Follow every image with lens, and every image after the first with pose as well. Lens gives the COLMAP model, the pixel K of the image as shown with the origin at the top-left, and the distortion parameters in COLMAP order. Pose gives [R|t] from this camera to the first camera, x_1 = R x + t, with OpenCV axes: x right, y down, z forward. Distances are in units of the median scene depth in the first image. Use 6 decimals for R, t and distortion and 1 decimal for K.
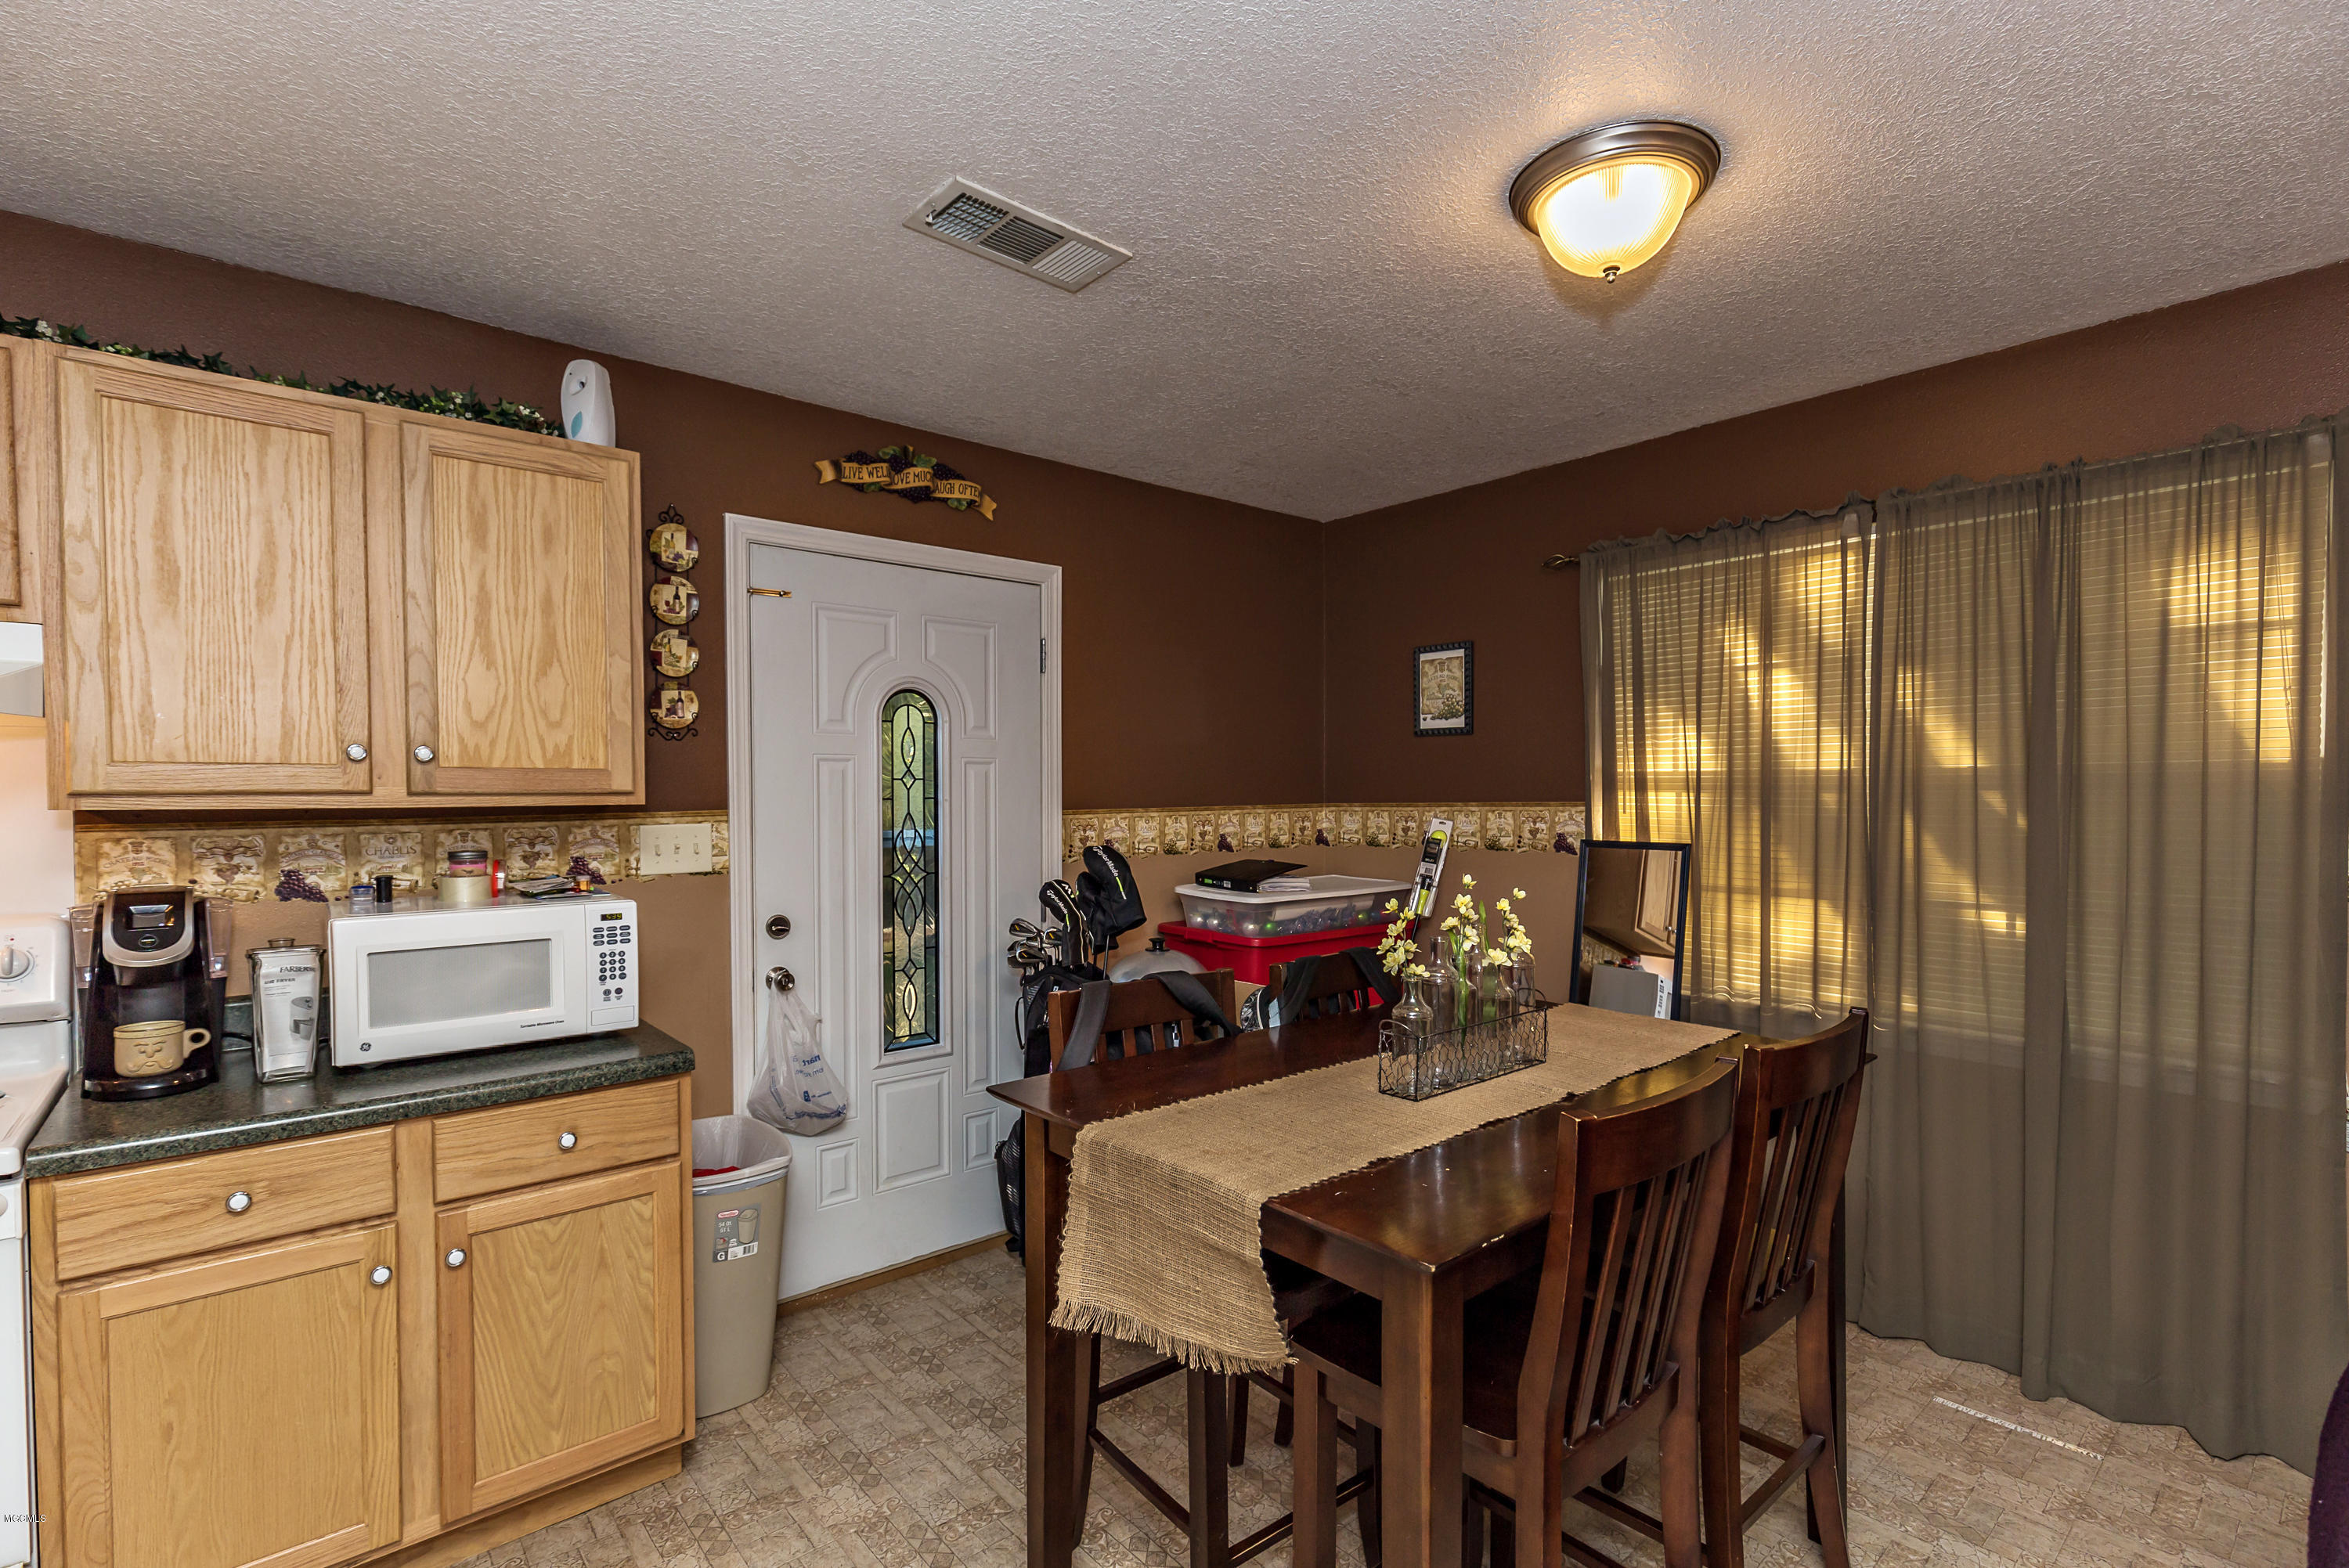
lens RADIAL K [[1079.6, 0, 1150.2], [0, 1079.6, 825.0], [0, 0, 1]] dist [-0.001237, 0.000329]
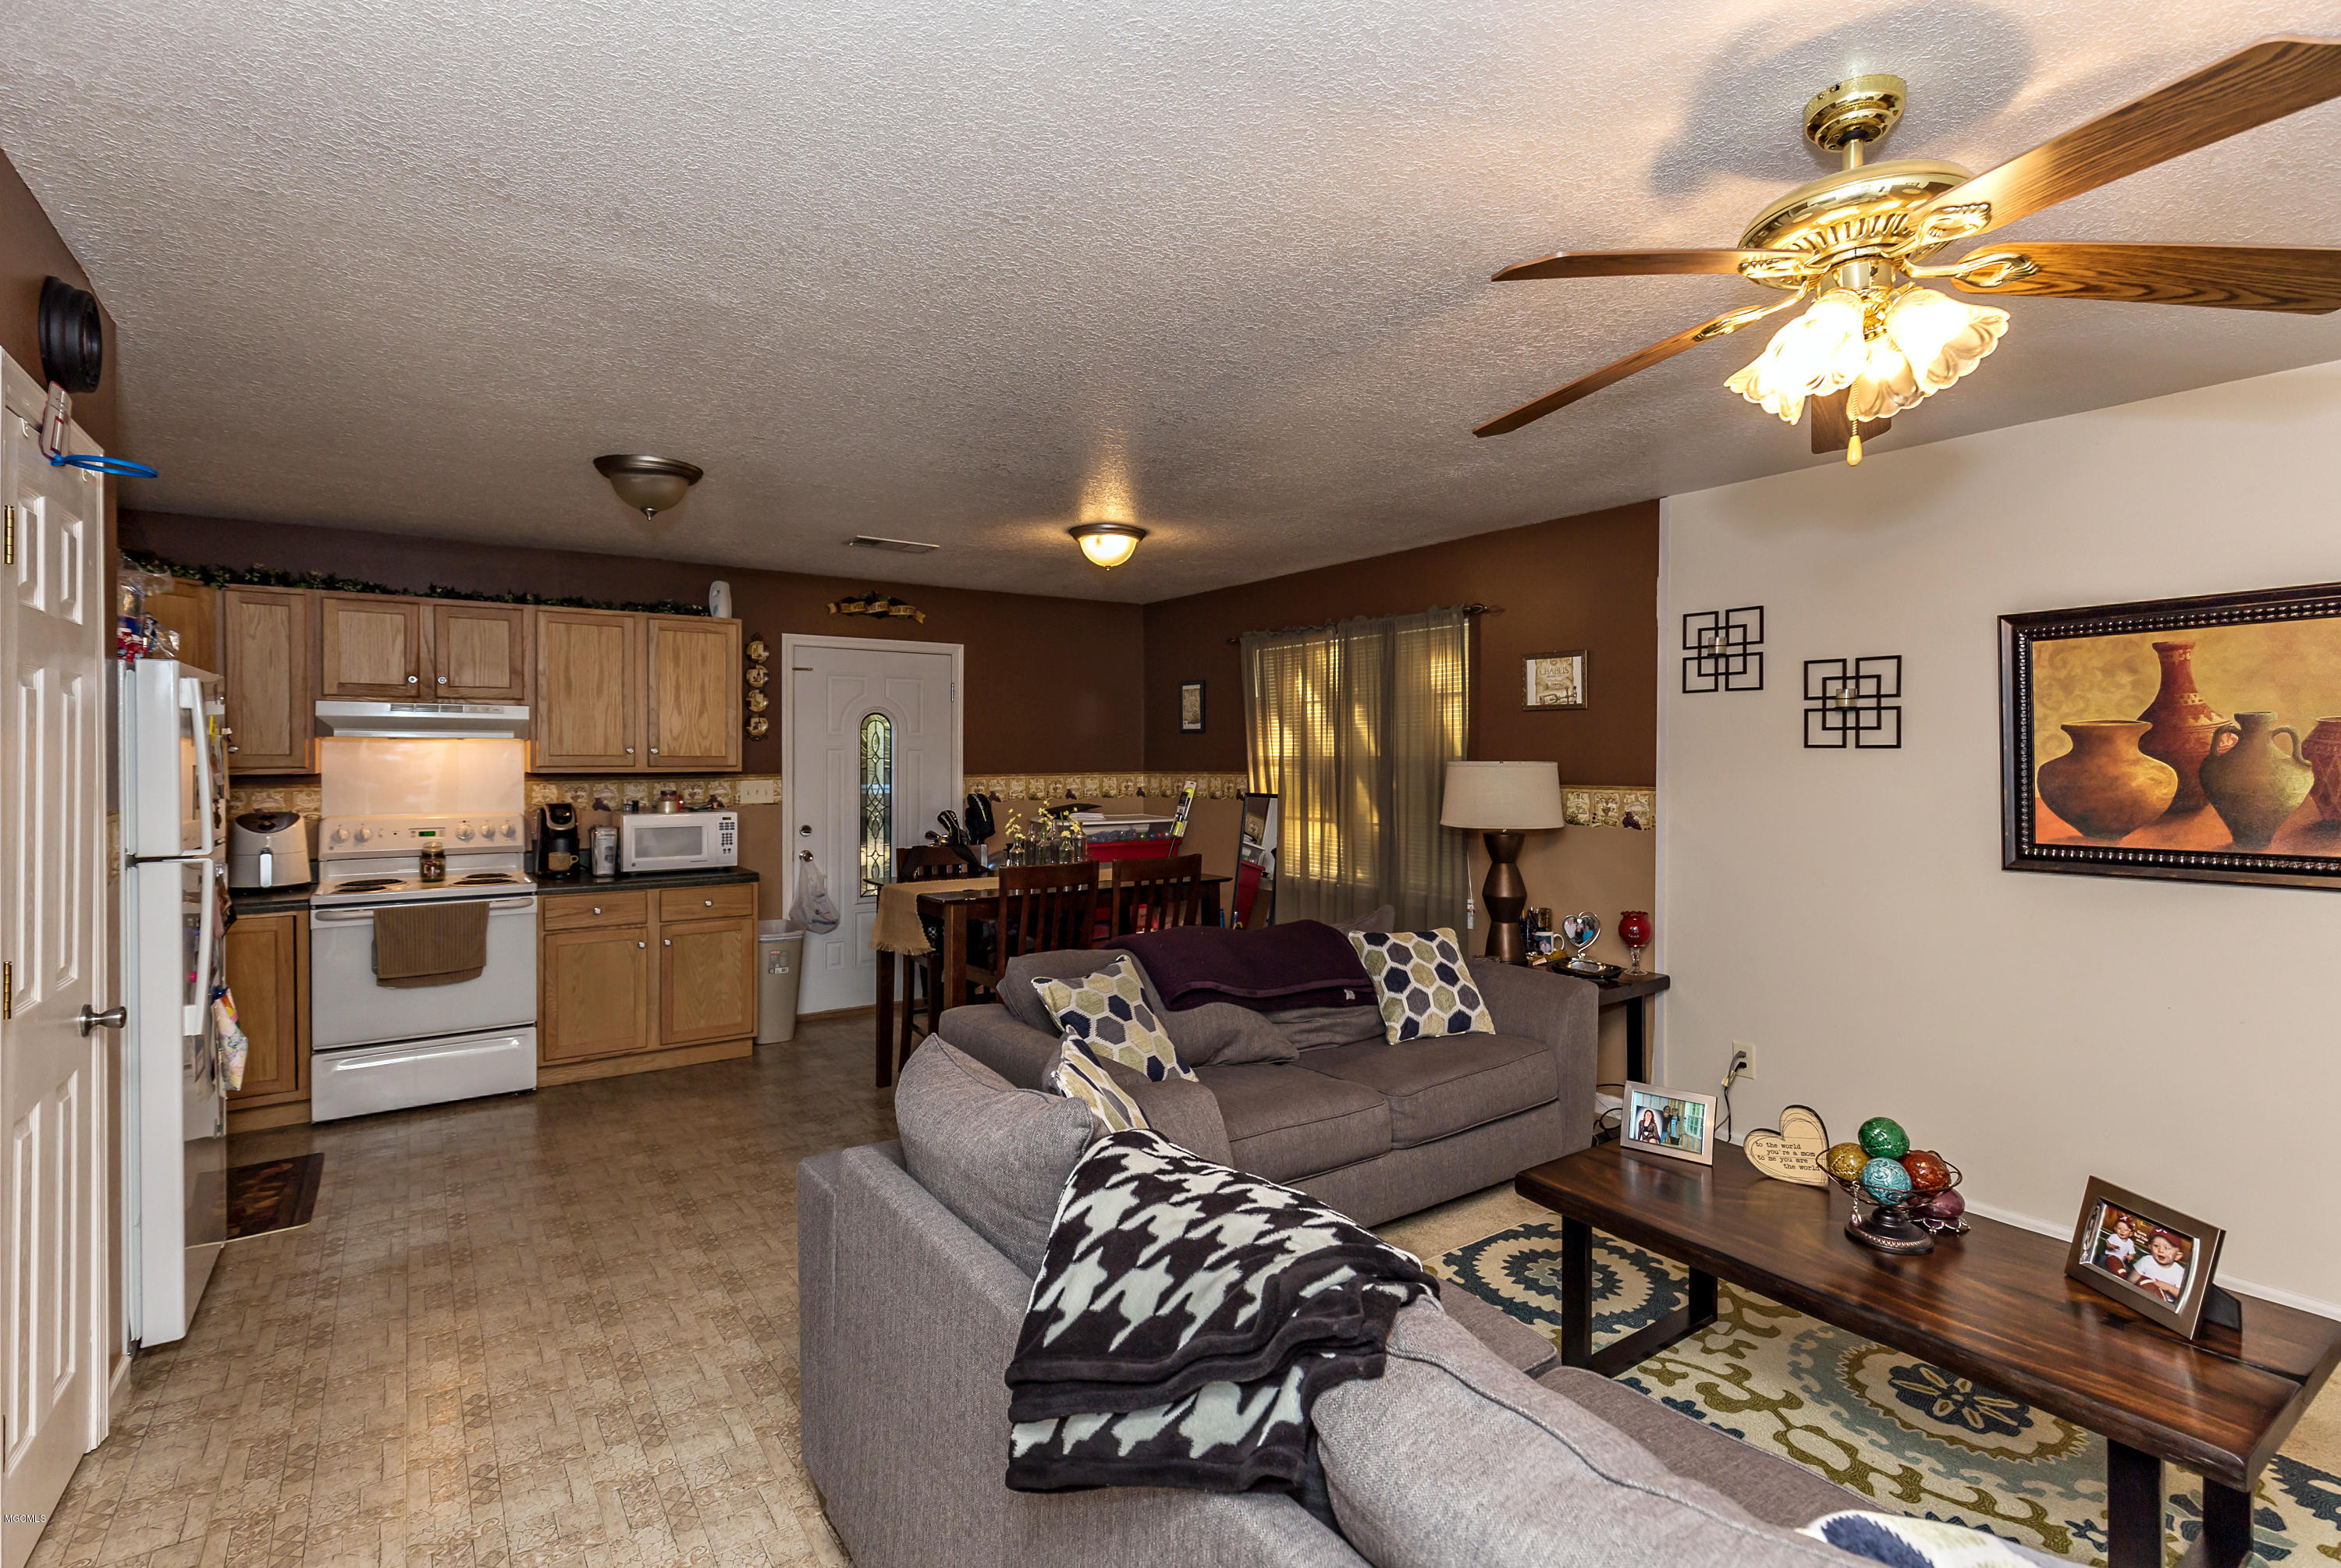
lens RADIAL K [[1075.9, 0, 1182.4], [0, 1075.9, 769.2], [0, 0, 1]] dist [-0.001237, 0.000329]
pose [[0.997834, 0.003816, -0.065669, 0.596296], [-0.005114, 0.999795, -0.019602, 0.015750], [0.065580, 0.019896, 0.997649, -1.179452]]
